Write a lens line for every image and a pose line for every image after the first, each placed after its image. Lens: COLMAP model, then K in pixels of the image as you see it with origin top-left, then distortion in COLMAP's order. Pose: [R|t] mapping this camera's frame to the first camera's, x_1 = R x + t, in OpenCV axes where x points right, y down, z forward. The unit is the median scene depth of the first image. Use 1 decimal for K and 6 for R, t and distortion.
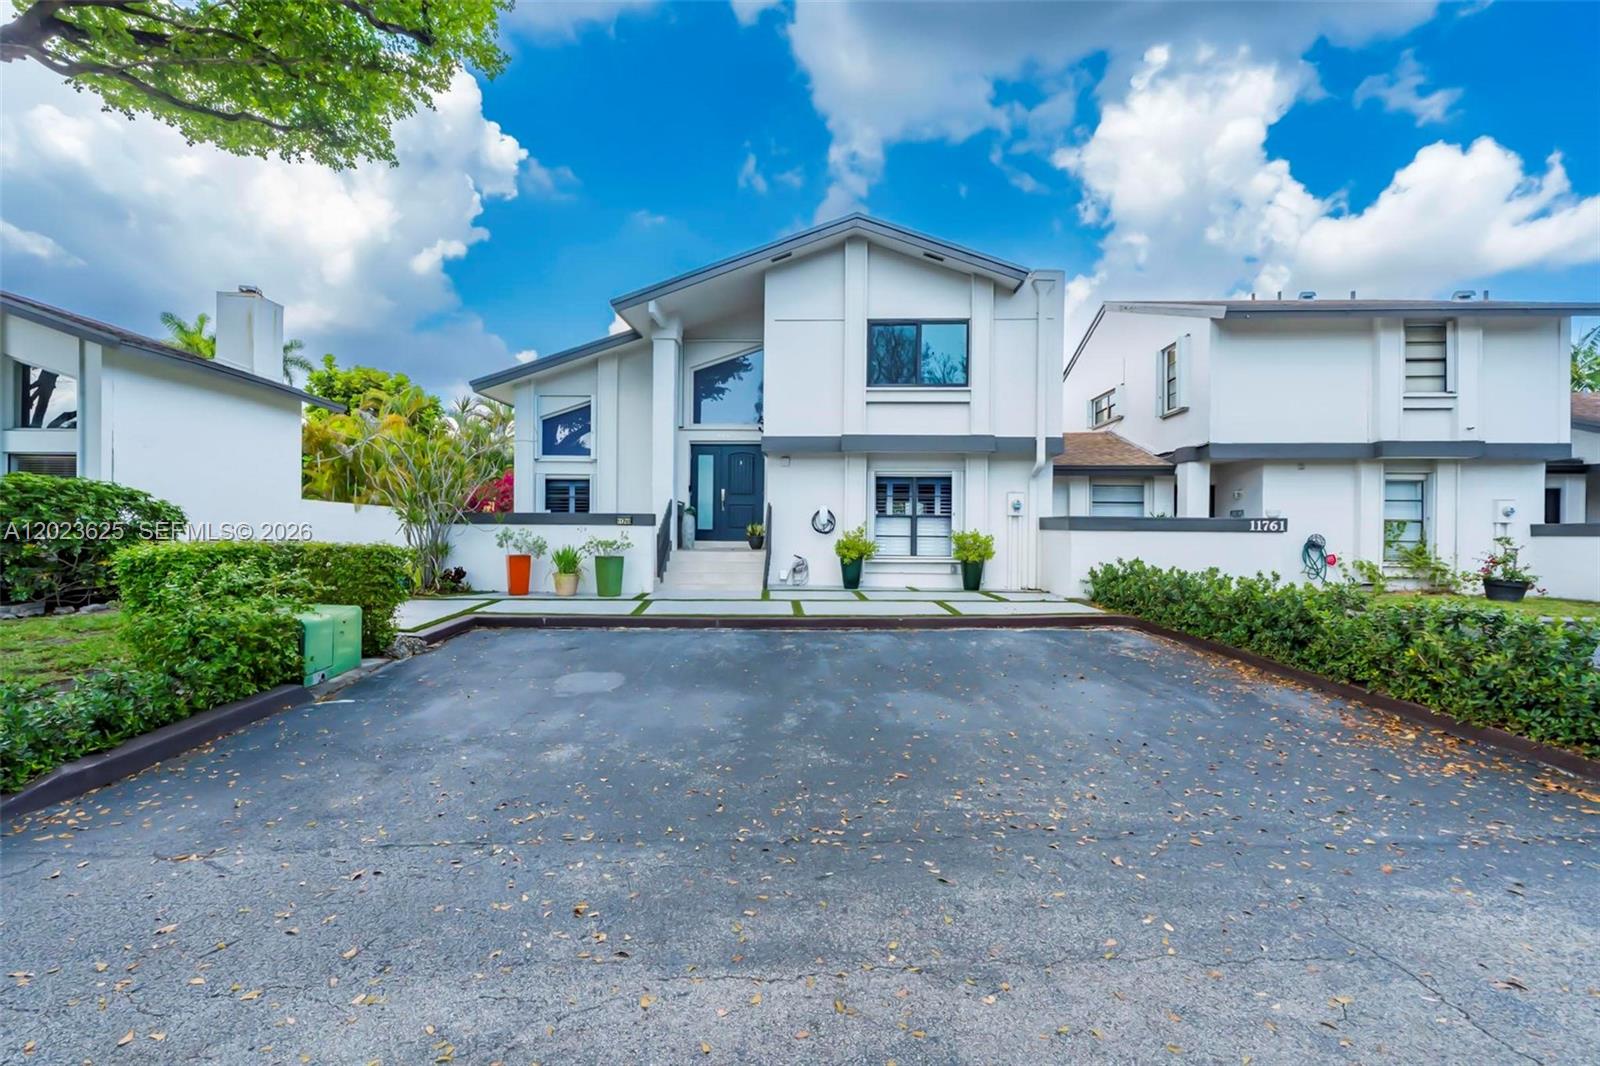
lens RADIAL K [[723.0, 0, 799.1], [0, 723.0, 498.9], [0, 0, 1]] dist [0.015505, 0.000015]
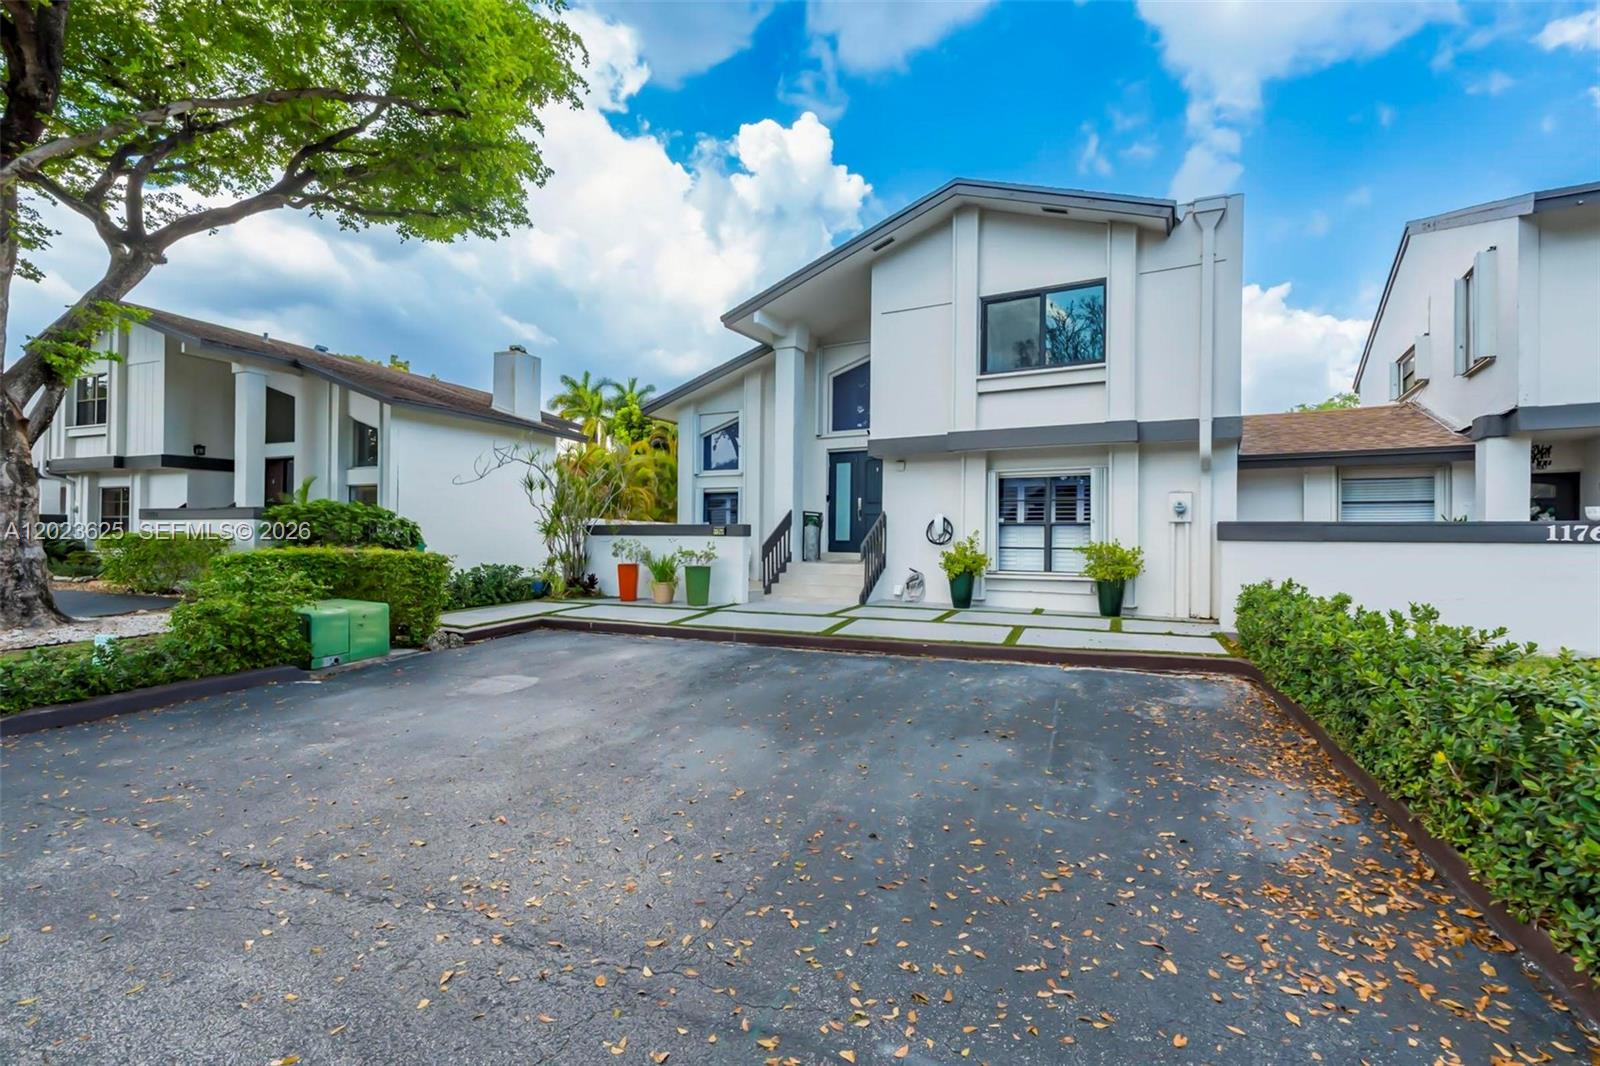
lens RADIAL K [[726.1, 0, 799.2], [0, 726.1, 509.9], [0, 0, 1]] dist [0.009489, 0.000077]
pose [[0.897316, -0.019212, -0.440971, 0.278461], [0.018442, 0.999812, -0.006033, 0.007297], [0.441004, -0.002719, 0.897501, 0.121751]]
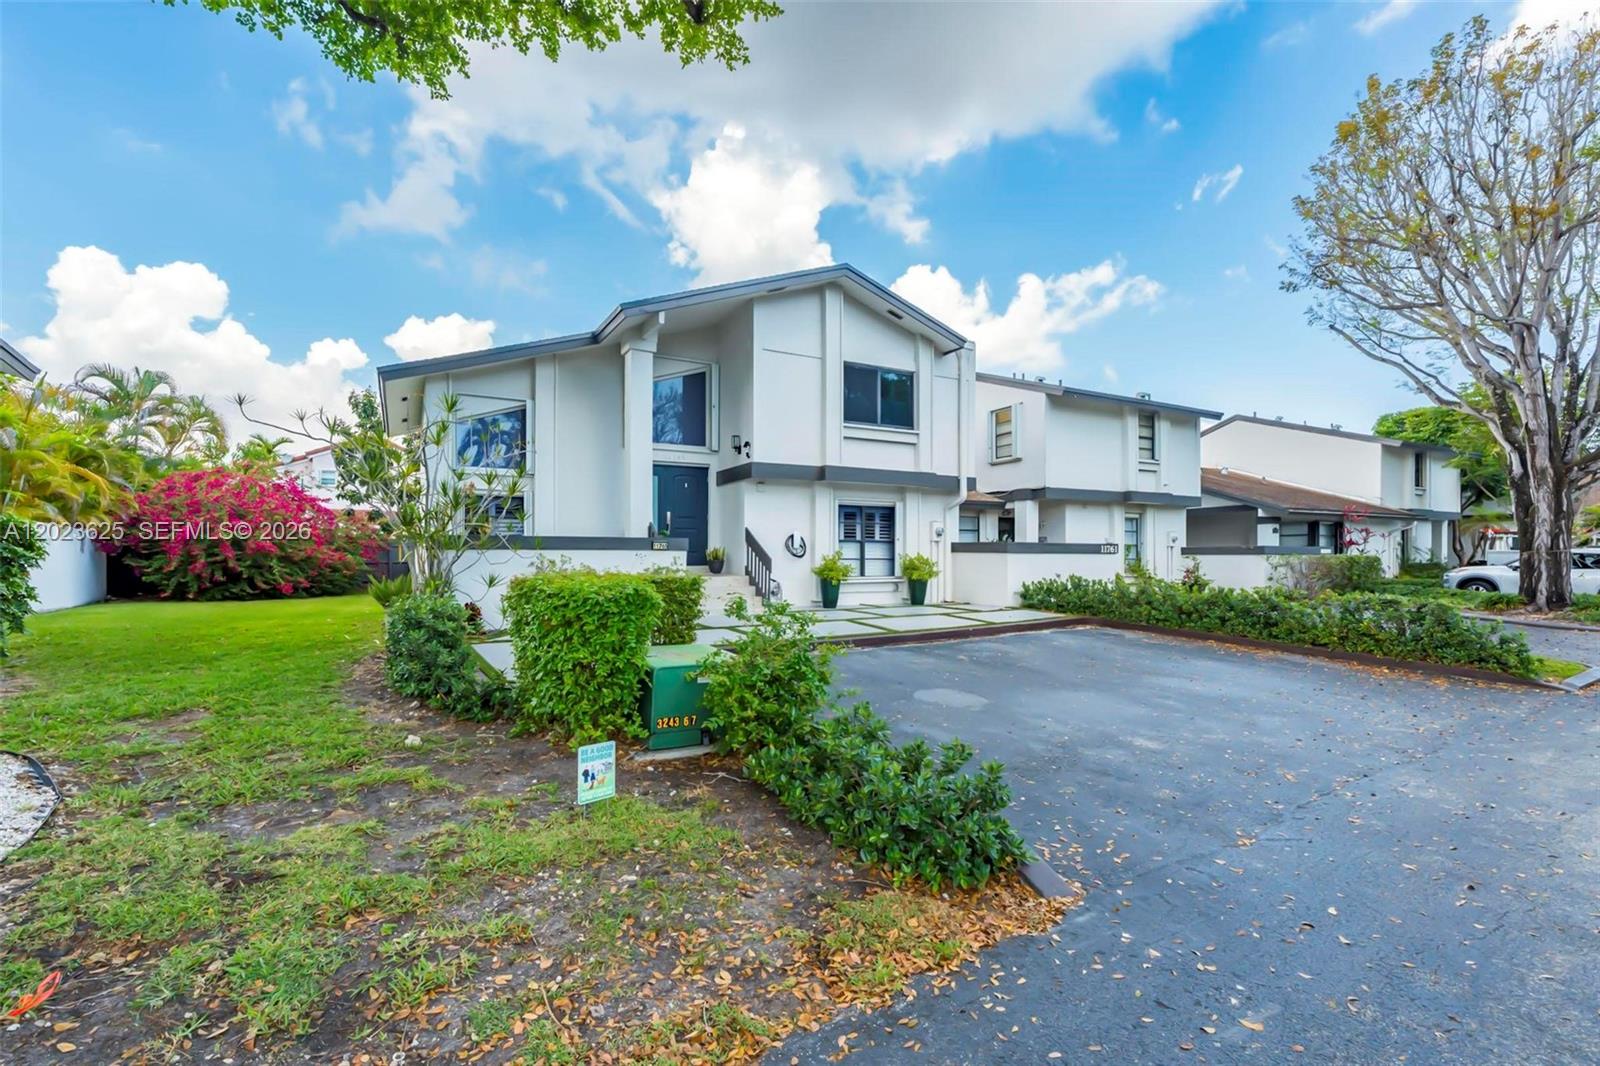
lens RADIAL K [[716.2, 0, 800.0], [0, 716.2, 533.0], [0, 0, 1]] dist [0.001751, 0.000225]
pose [[0.860802, 0.009176, 0.508858, -0.502158], [-0.018119, 0.999756, 0.012623, -0.000775], [-0.508618, -0.020086, 0.860758, 0.096999]]
